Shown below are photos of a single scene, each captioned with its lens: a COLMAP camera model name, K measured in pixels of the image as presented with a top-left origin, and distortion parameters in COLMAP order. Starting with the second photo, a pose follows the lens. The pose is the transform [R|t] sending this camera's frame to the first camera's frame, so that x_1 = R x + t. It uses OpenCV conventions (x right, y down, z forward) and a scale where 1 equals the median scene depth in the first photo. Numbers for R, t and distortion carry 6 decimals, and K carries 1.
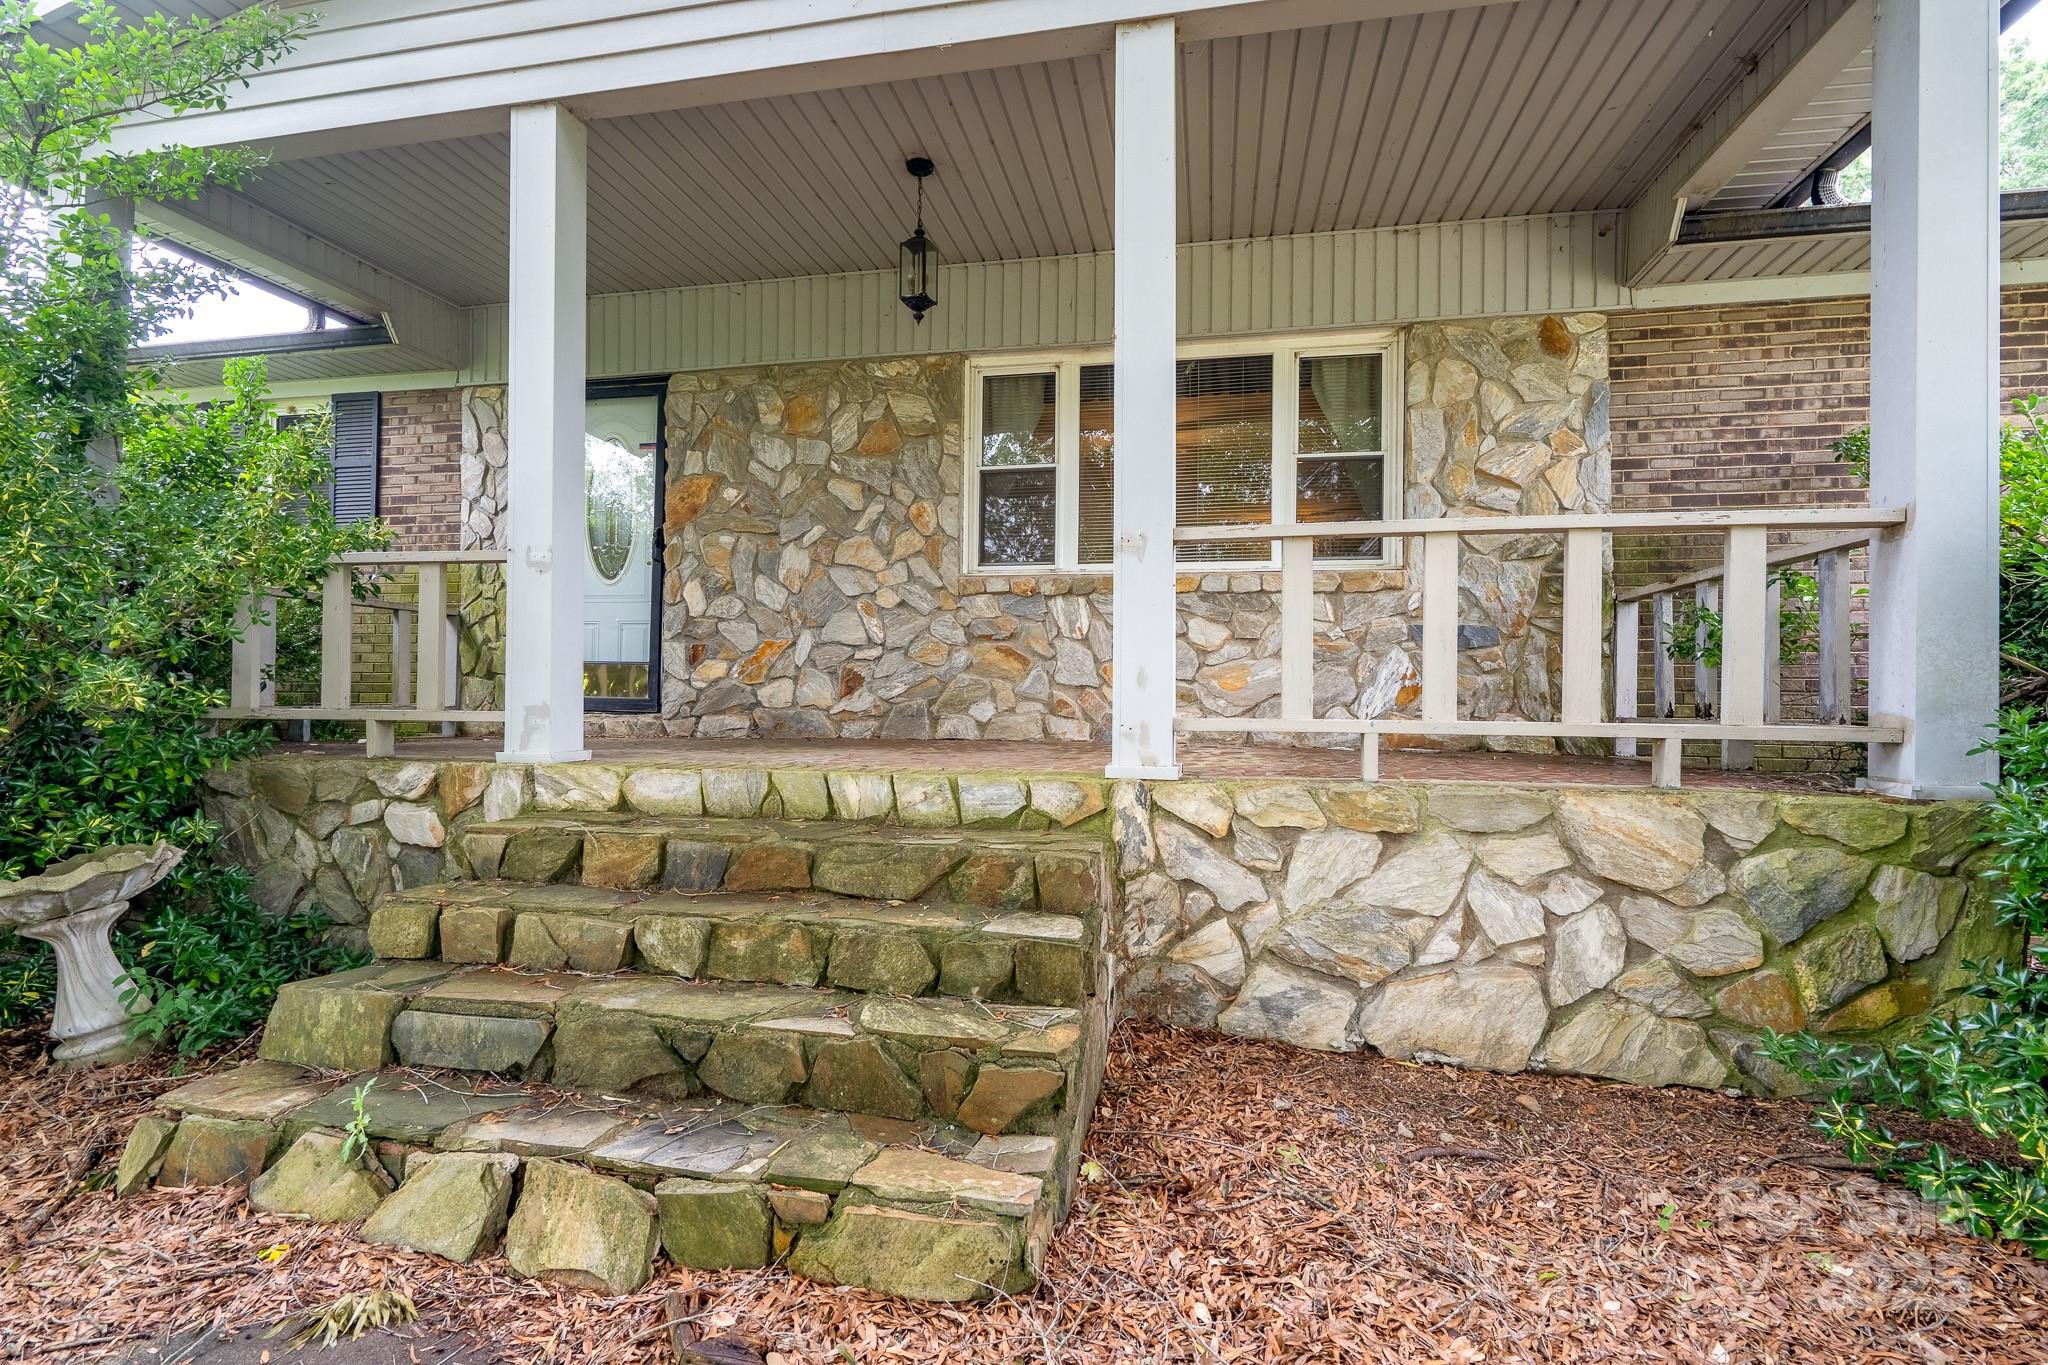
lens RADIAL K [[944.1, 0, 1028.4], [0, 944.1, 709.3], [0, 0, 1]] dist [-0.001086, 0.000293]
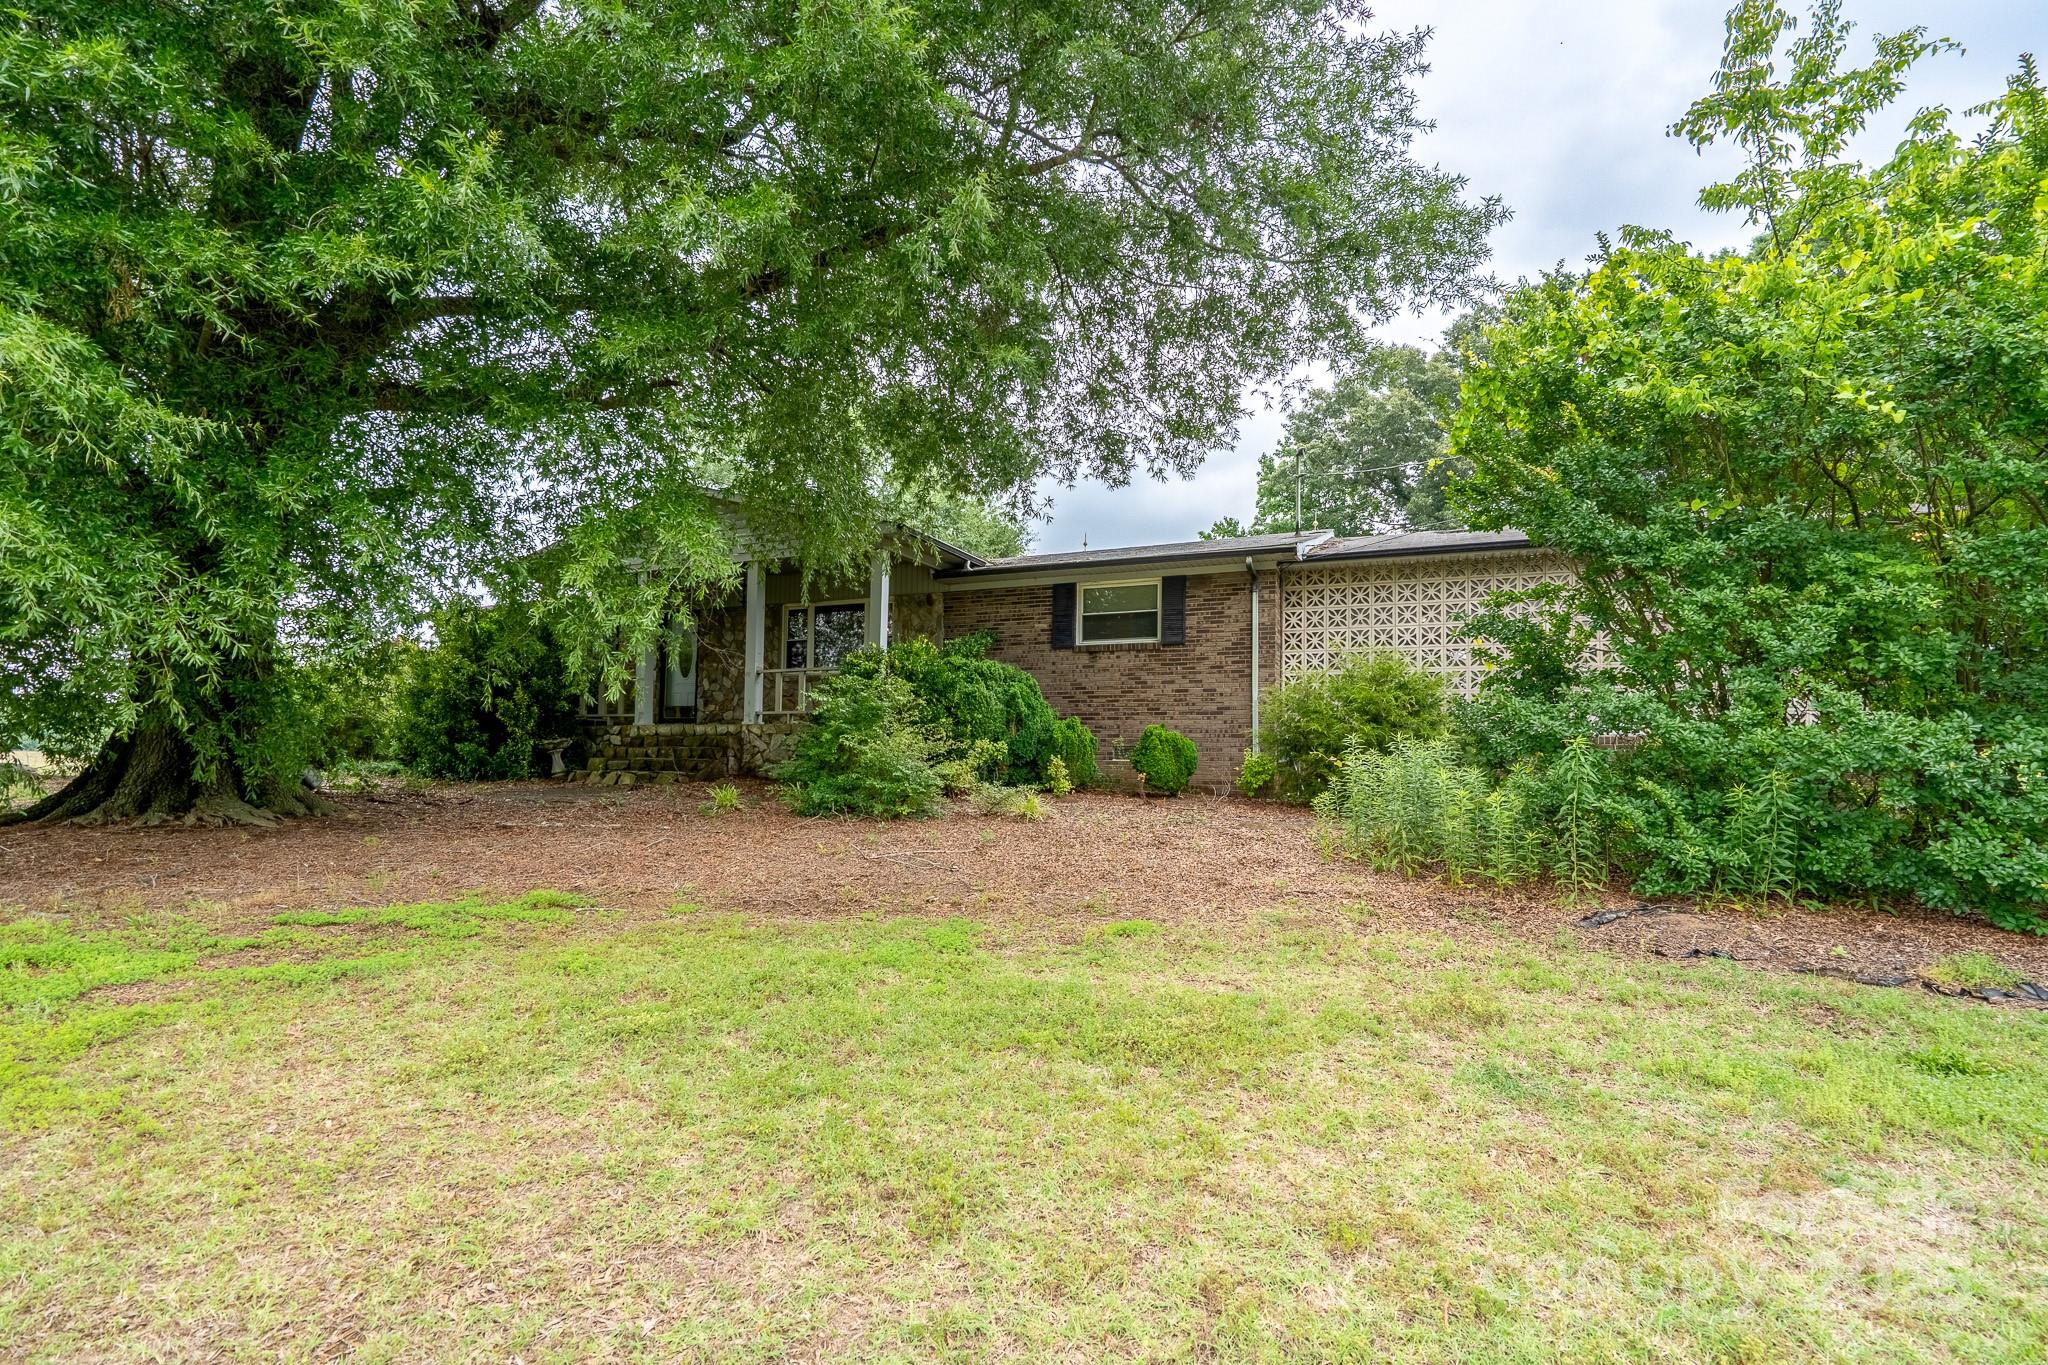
lens RADIAL K [[944.1, 0, 1028.4], [0, 944.1, 709.3], [0, 0, 1]] dist [-0.001086, 0.000293]
pose [[0.972568, -0.016625, -0.232023, 2.543370], [0.001967, 0.997995, -0.063266, 0.294462], [0.232609, 0.061074, 0.970651, -3.210136]]
